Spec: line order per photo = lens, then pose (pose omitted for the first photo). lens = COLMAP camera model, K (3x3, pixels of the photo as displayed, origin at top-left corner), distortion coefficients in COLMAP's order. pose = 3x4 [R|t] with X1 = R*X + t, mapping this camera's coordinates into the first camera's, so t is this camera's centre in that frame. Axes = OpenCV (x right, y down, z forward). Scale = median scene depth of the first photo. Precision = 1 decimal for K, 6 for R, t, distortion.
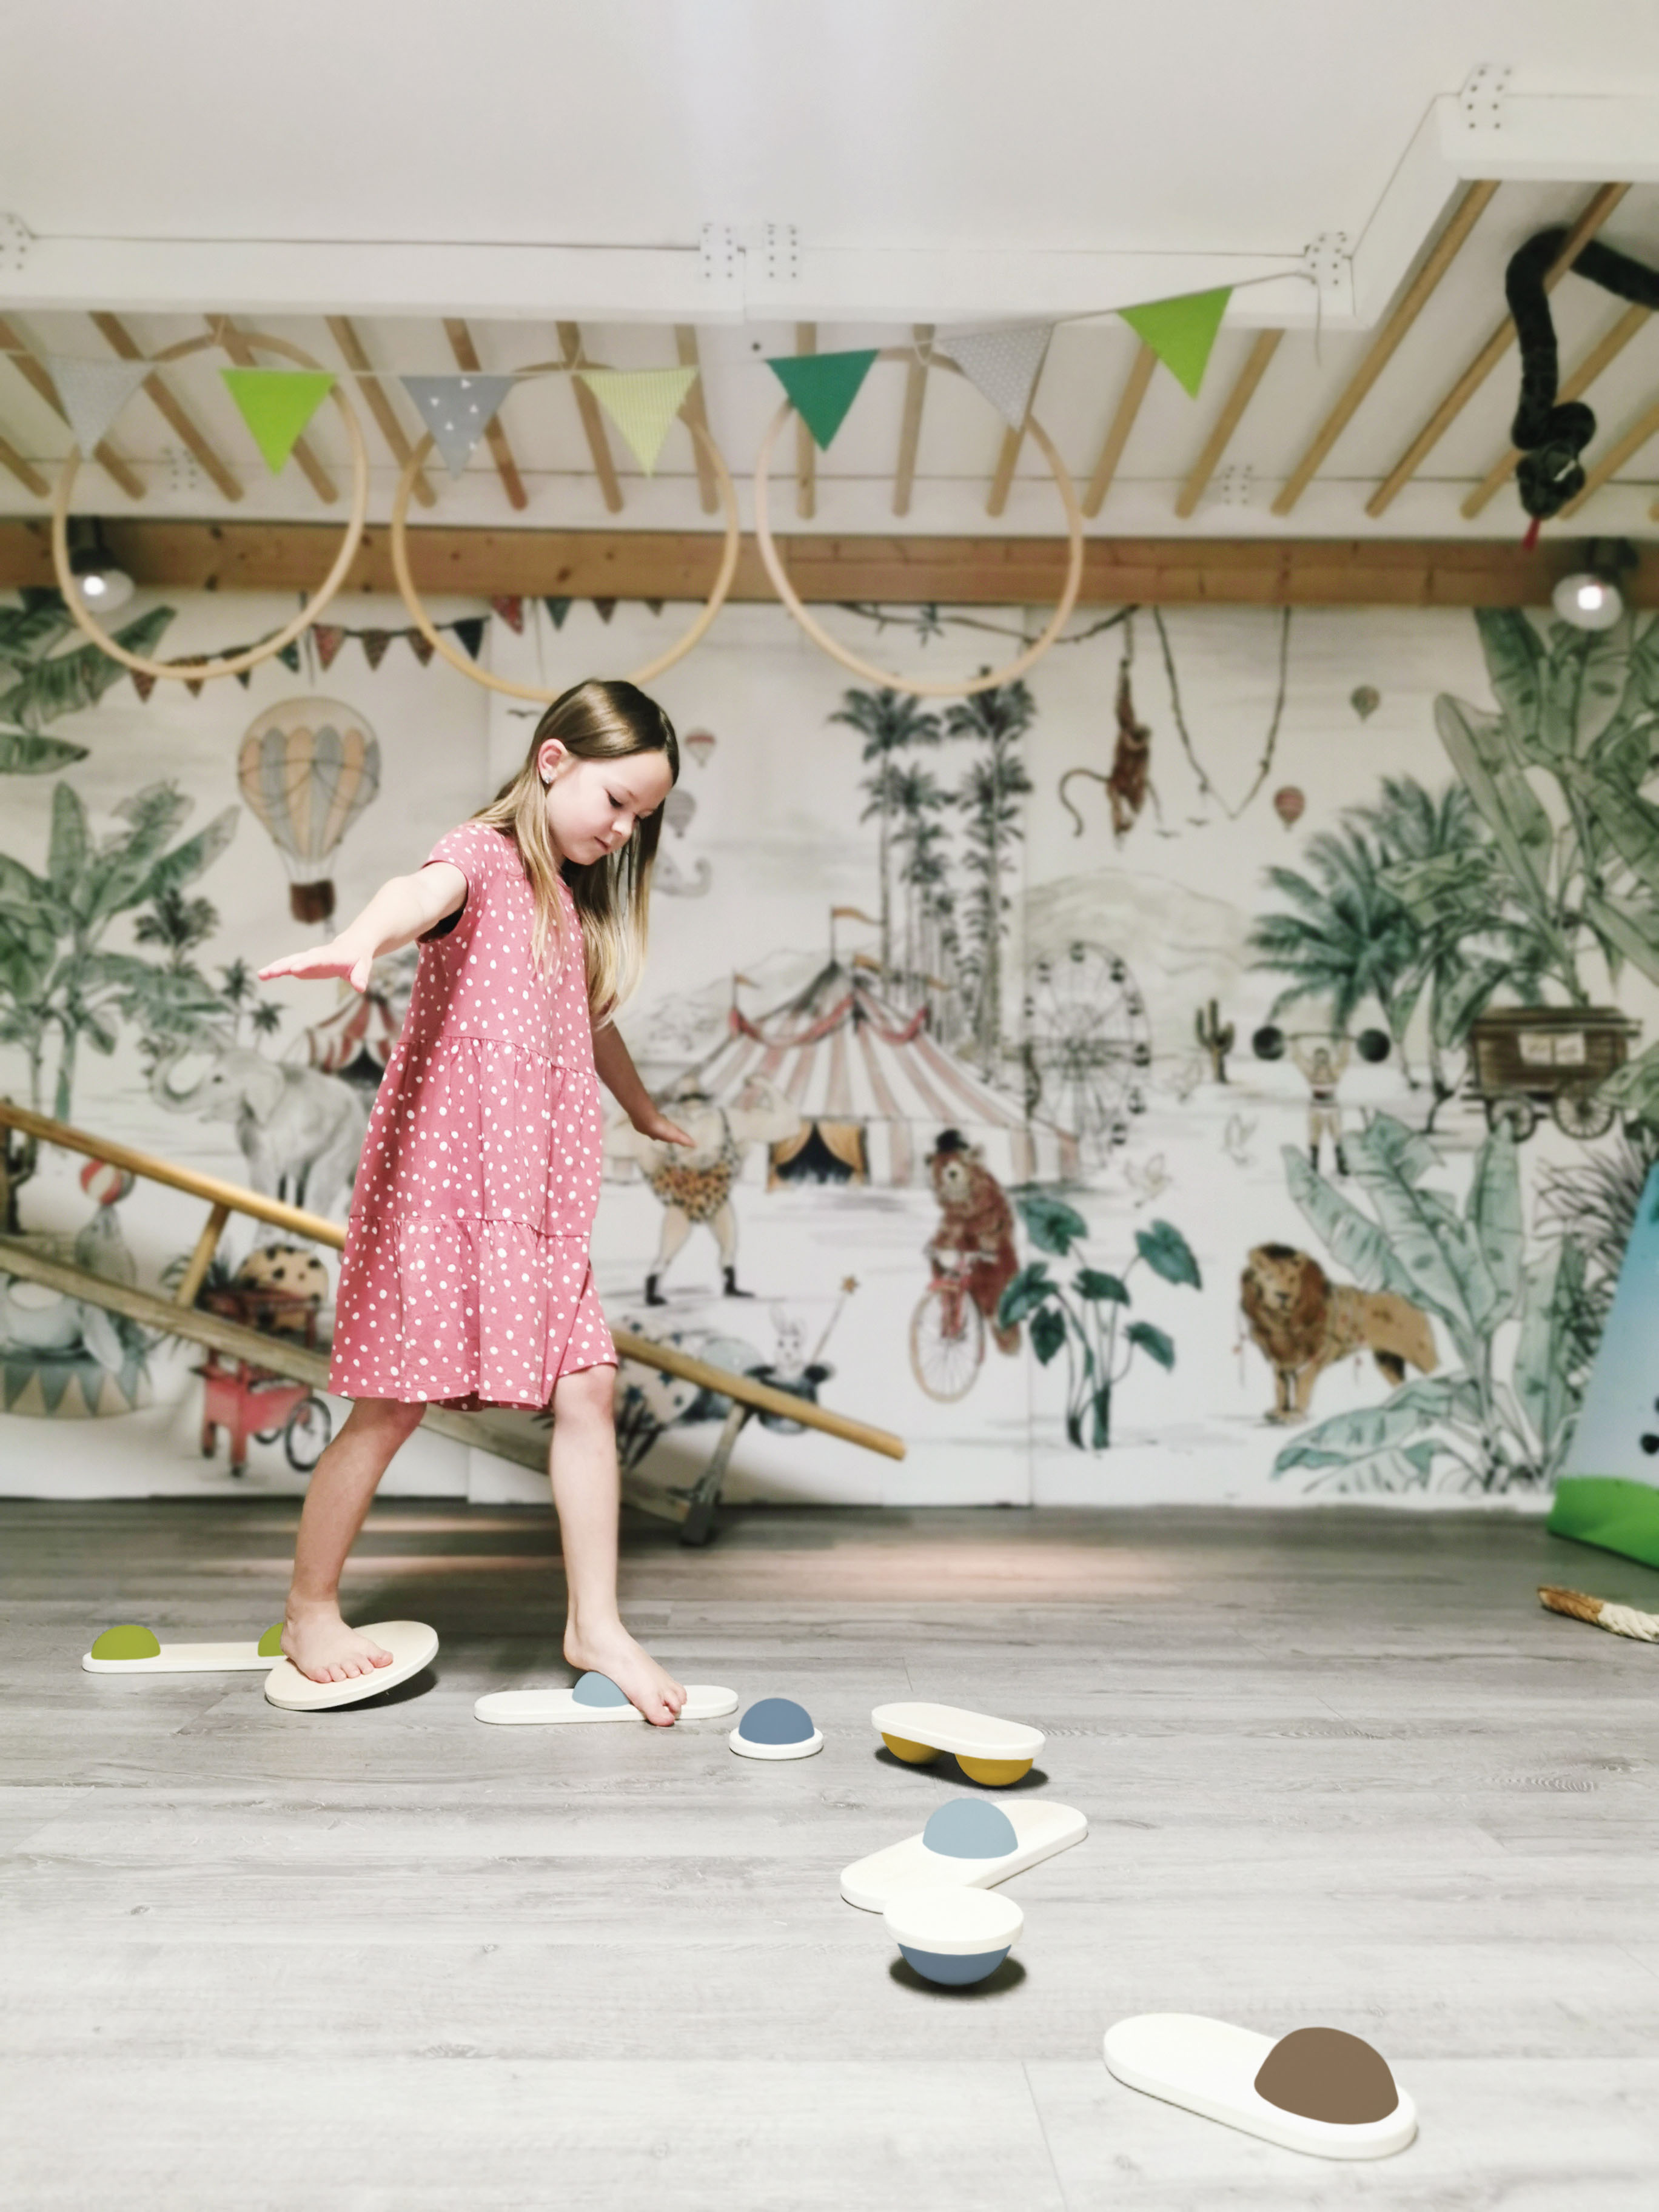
lens RADIAL K [[1727.0, 0, 820.8], [0, 1727.0, 1099.3], [0, 0, 1]] dist [0.047355, -0.052414]
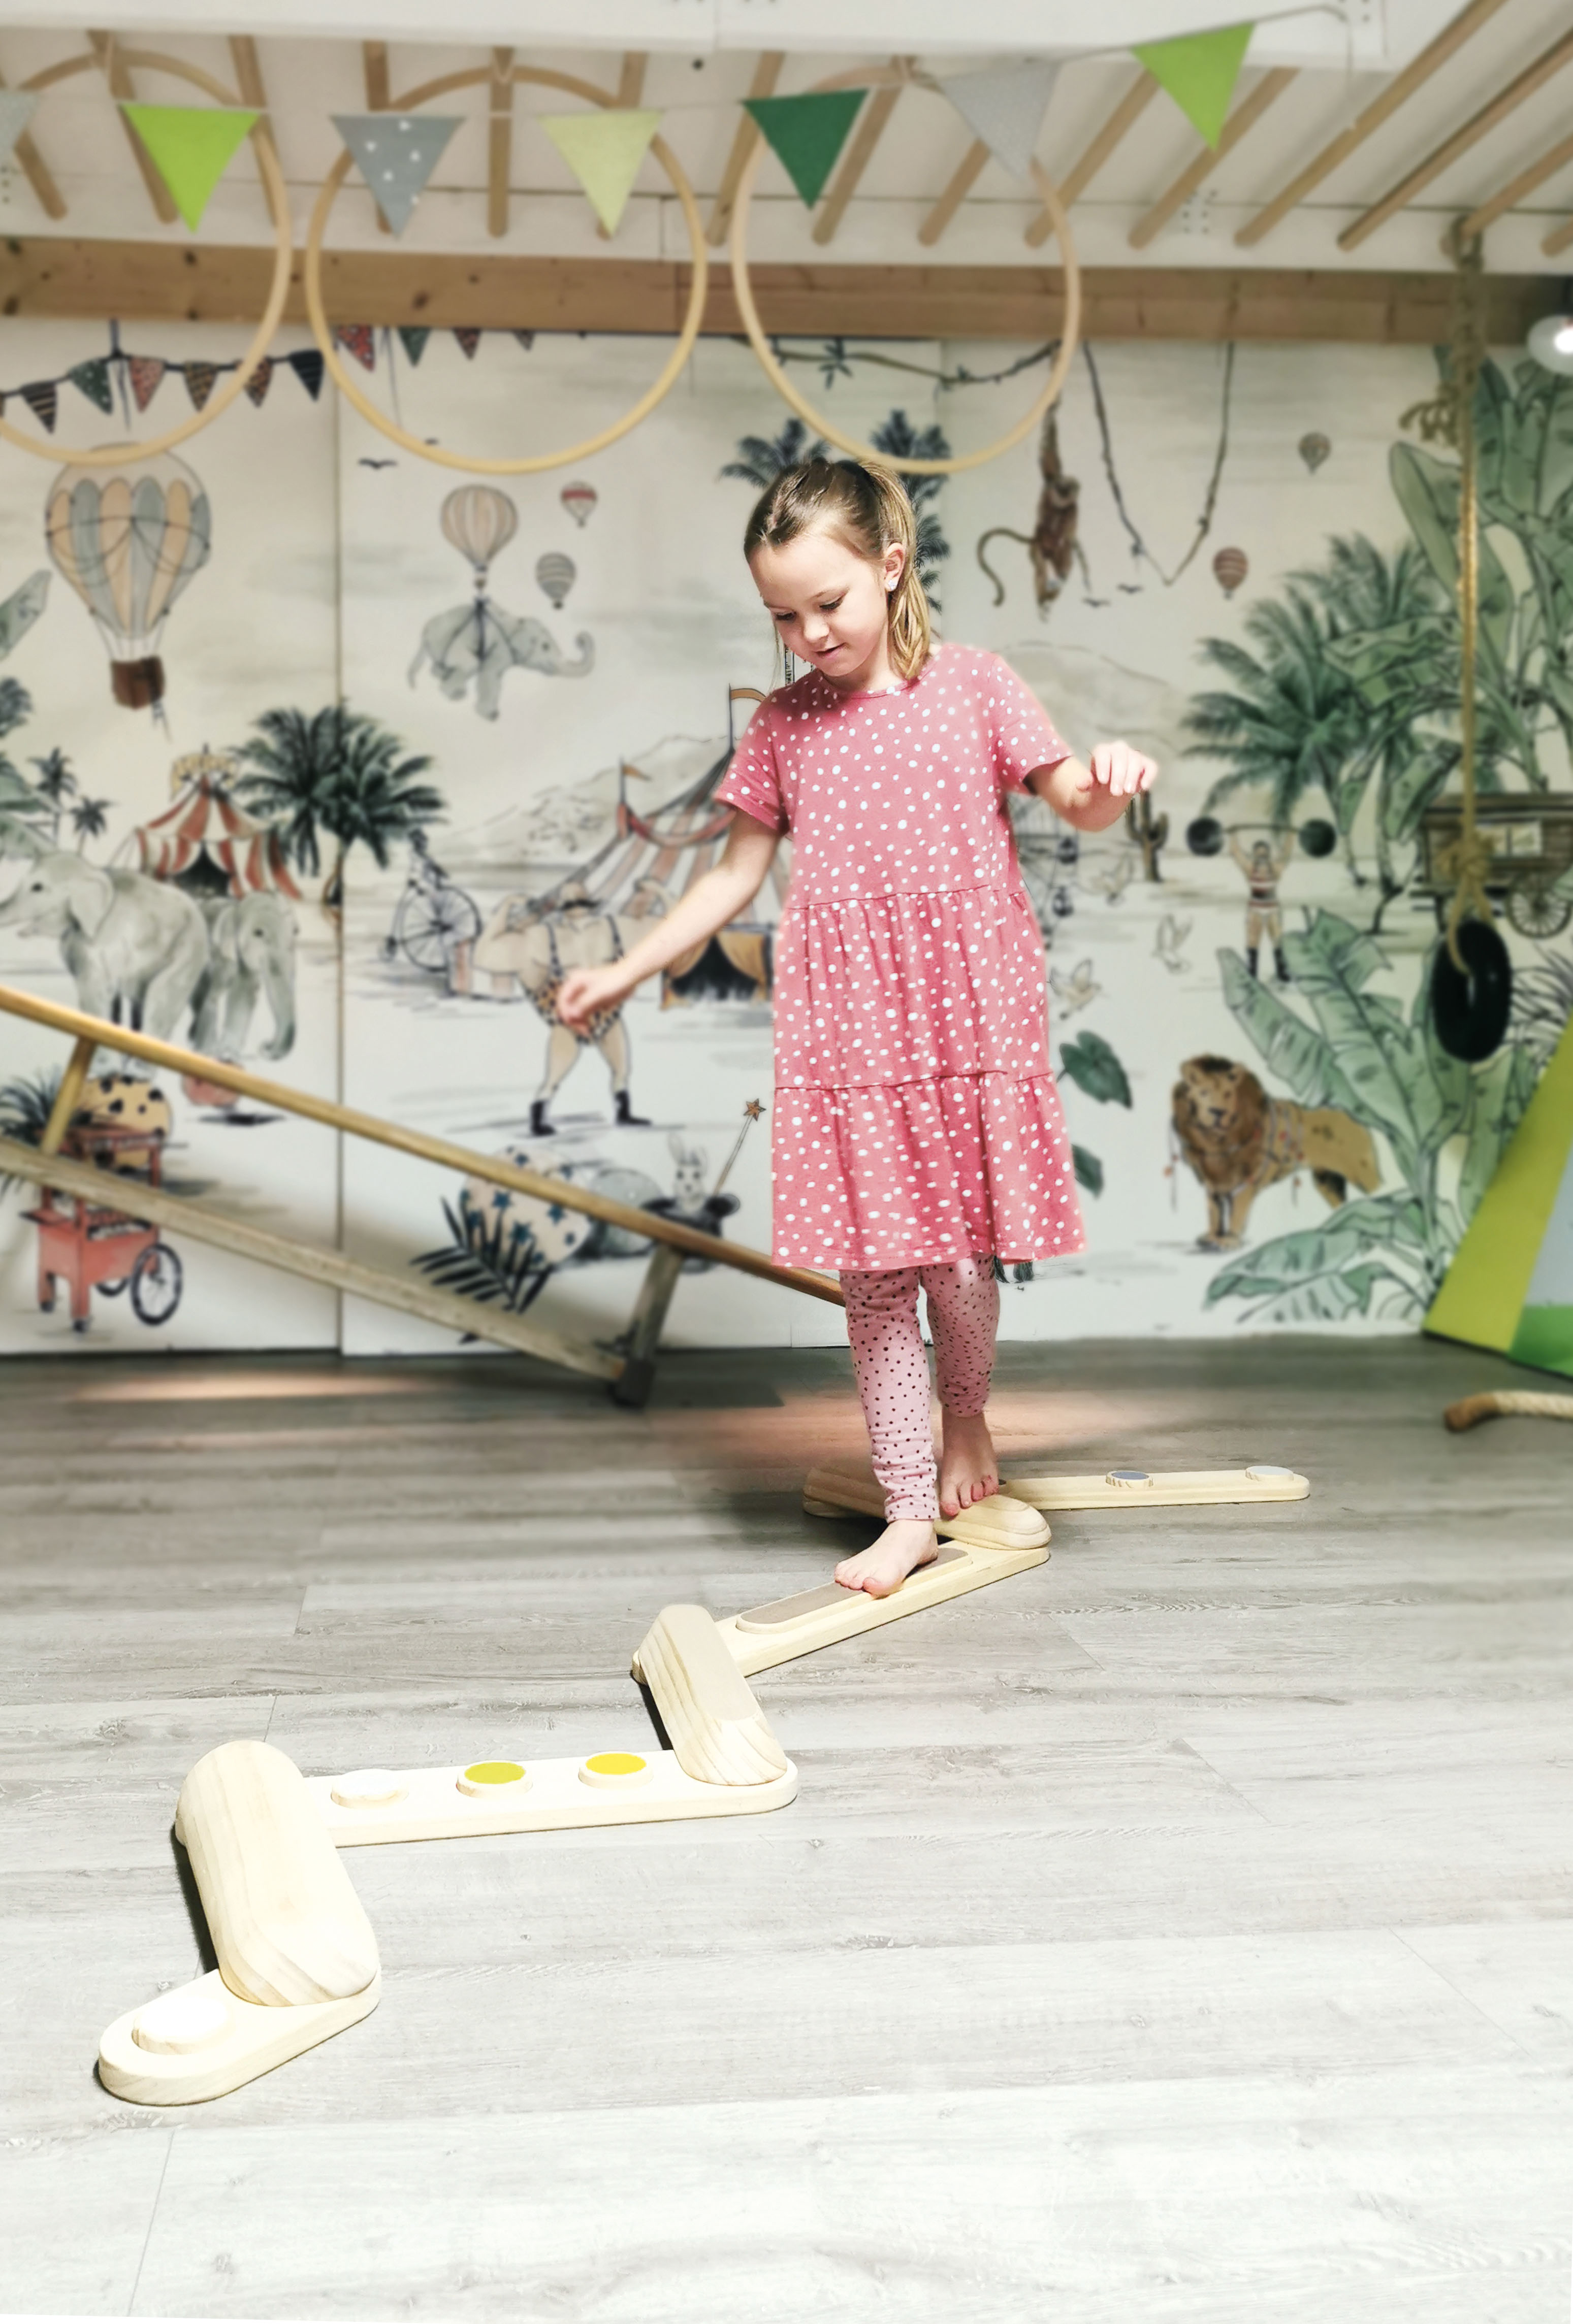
lens RADIAL K [[2049.7, 0, 610.3], [0, 2049.7, 996.1], [0, 0, 1]] dist [0.053901, -0.058724]
pose [[0.997826, -0.011991, 0.064805, -0.124890], [0.006629, 0.996583, 0.082335, -0.040245], [-0.065571, -0.081726, 0.994496, -0.060614]]
